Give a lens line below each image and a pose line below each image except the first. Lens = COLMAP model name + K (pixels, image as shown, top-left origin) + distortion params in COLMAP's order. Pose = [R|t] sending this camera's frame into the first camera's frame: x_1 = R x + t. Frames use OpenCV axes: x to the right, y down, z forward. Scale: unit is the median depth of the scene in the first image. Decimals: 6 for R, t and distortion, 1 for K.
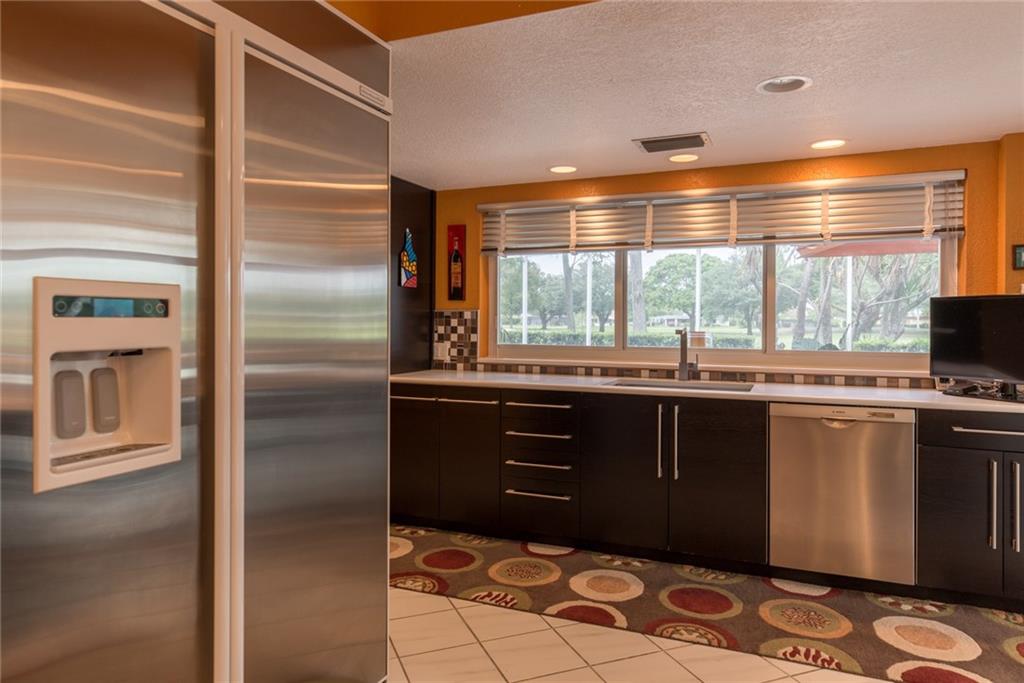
lens RADIAL K [[650.1, 0, 578.7], [0, 650.1, 317.5], [0, 0, 1]] dist [0.001381, -0.000129]
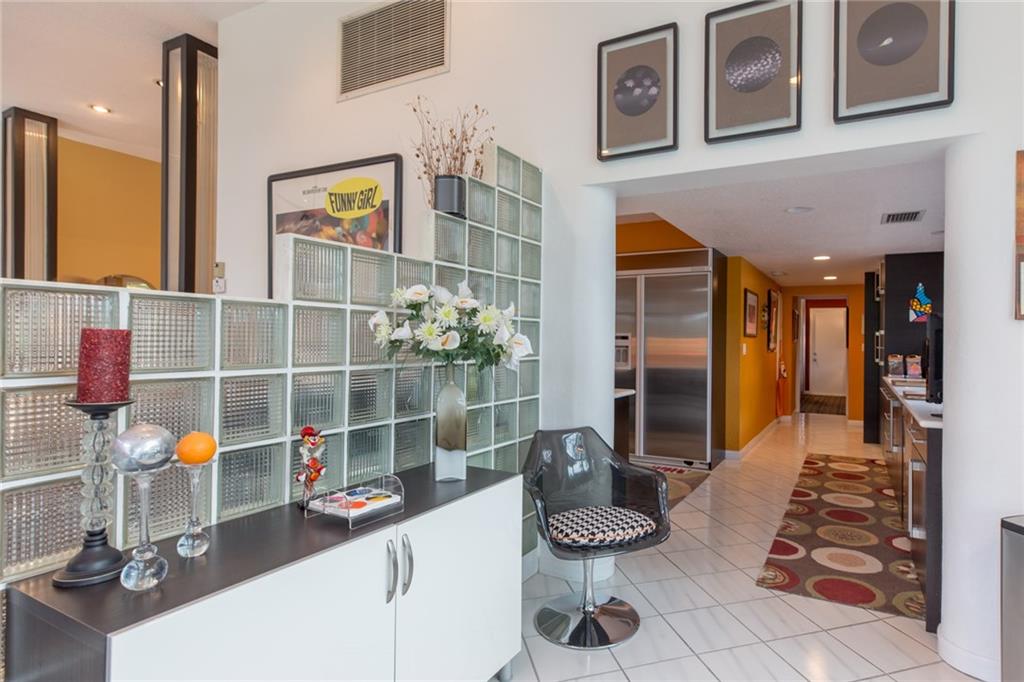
lens RADIAL K [[591.9, 0, 512.0], [0, 591.9, 341.0], [0, 0, 1]] dist [-0.063428, 0.000289]
pose [[-0.218403, -0.005273, -0.975844, 1.456723], [-0.006183, 0.999973, -0.004019, 0.011689], [0.975839, 0.005156, -0.218430, 0.415088]]
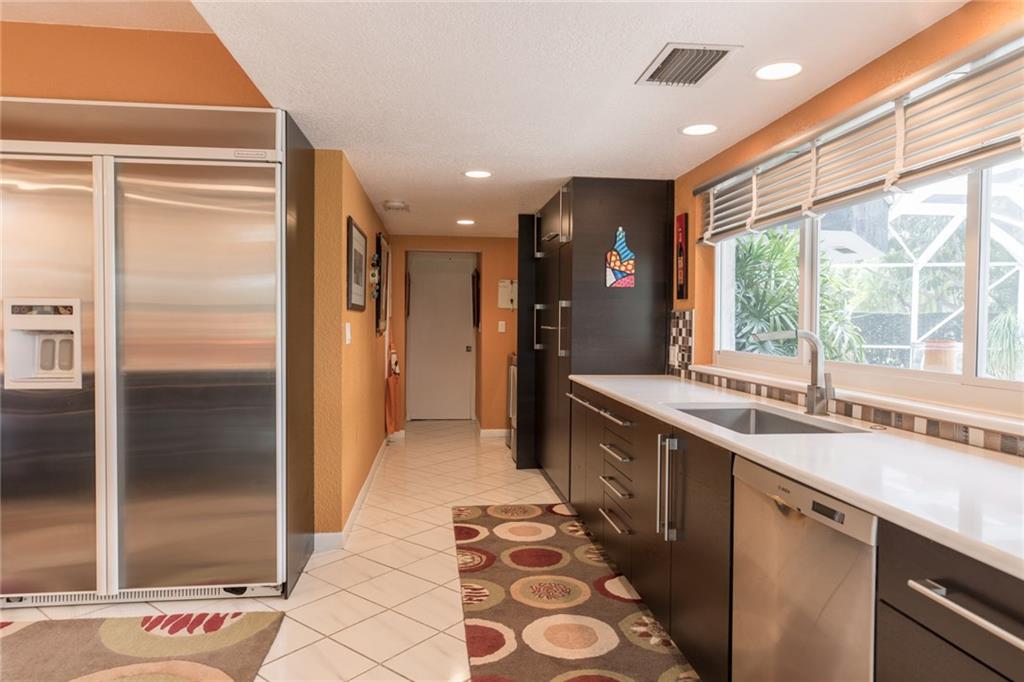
lens RADIAL K [[687.0, 0, 535.8], [0, 687.0, 334.4], [0, 0, 1]] dist [0.004209, 0.001737]
pose [[0.448921, 0.015762, -0.893433, 0.698596], [-0.001695, 0.999858, 0.016788, 0.008079], [0.893570, -0.006022, 0.448883, 0.489896]]
